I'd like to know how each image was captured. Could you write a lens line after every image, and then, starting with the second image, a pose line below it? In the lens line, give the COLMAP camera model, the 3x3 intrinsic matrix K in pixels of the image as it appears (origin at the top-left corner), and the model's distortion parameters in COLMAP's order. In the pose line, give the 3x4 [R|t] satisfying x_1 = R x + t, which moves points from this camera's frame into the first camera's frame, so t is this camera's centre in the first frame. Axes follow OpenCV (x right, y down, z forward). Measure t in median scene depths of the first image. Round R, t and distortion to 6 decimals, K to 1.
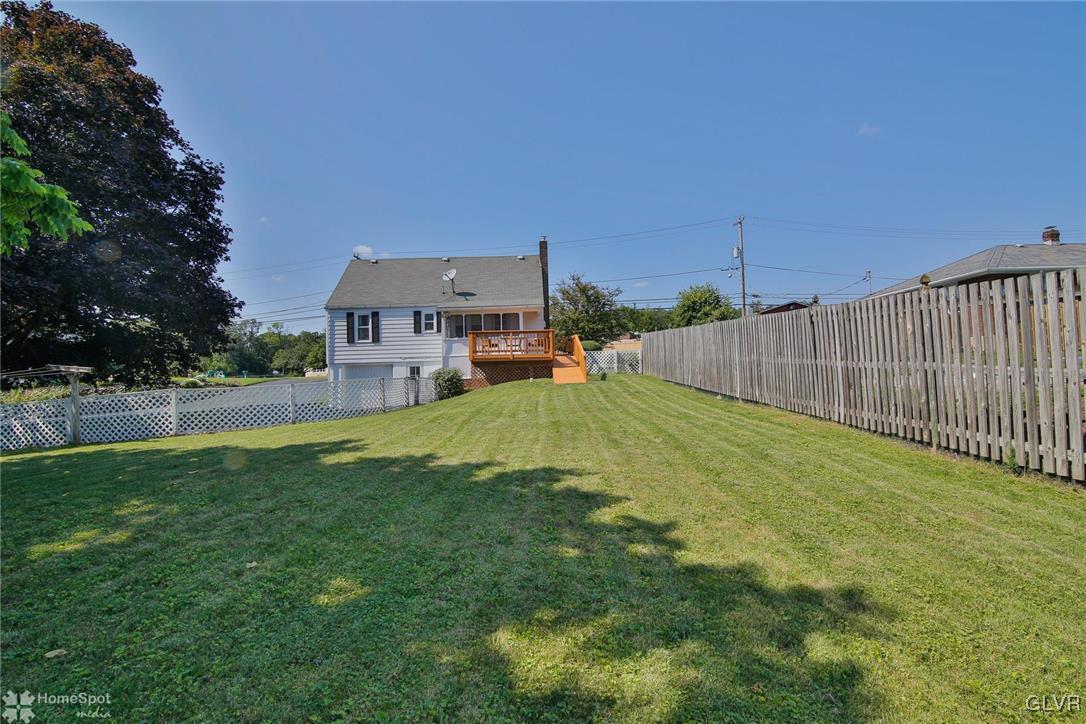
lens RADIAL K [[527.3, 0, 538.5], [0, 527.3, 357.4], [0, 0, 1]] dist [-0.025260, 0.002729]
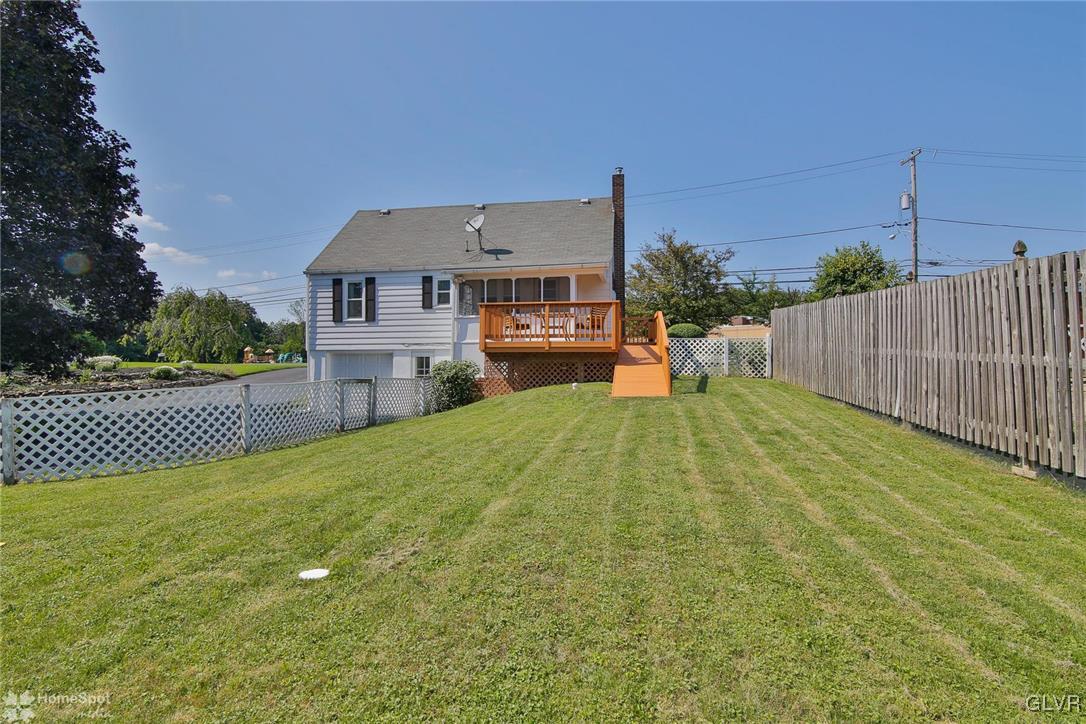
lens RADIAL K [[527.3, 0, 549.6], [0, 527.3, 361.8], [0, 0, 1]] dist [-0.025260, 0.002729]
pose [[0.985181, 0.022426, -0.170048, 0.047365], [-0.016594, 0.999227, 0.035637, -0.003549], [0.170715, -0.032287, 0.984791, 0.347412]]
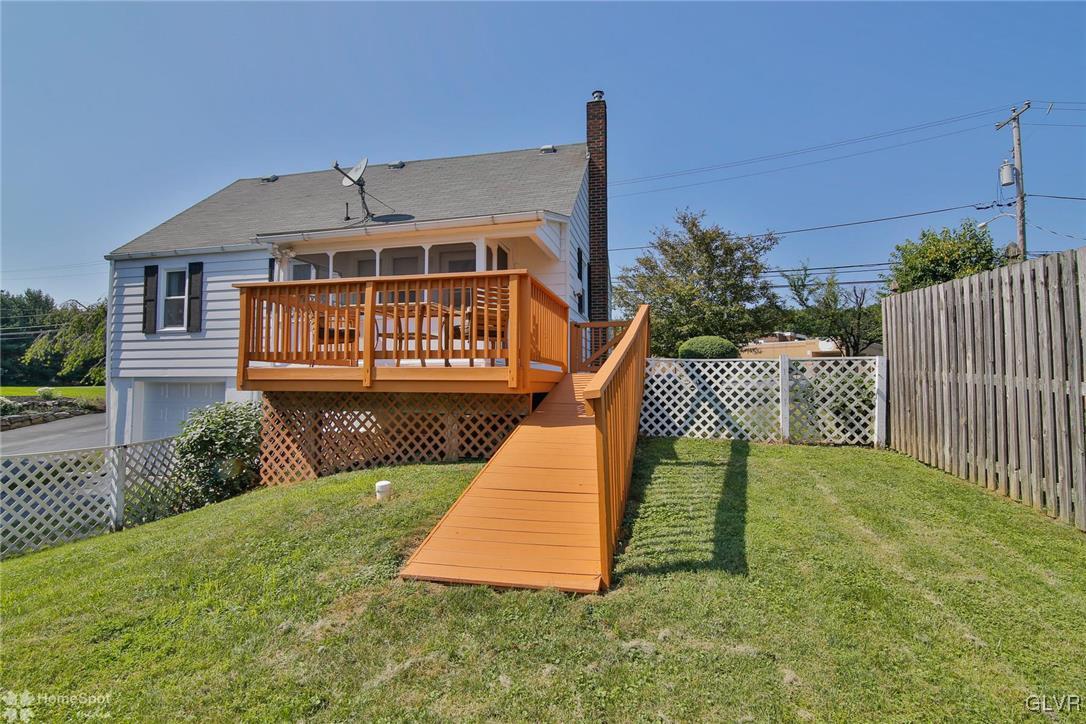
lens RADIAL K [[527.3, 0, 544.9], [0, 527.3, 361.1], [0, 0, 1]] dist [-0.025260, 0.002729]
pose [[0.971947, 0.015650, -0.234680, 0.081452], [-0.015880, 0.999873, 0.000911, -0.008939], [0.234665, 0.002842, 0.972072, 0.642001]]
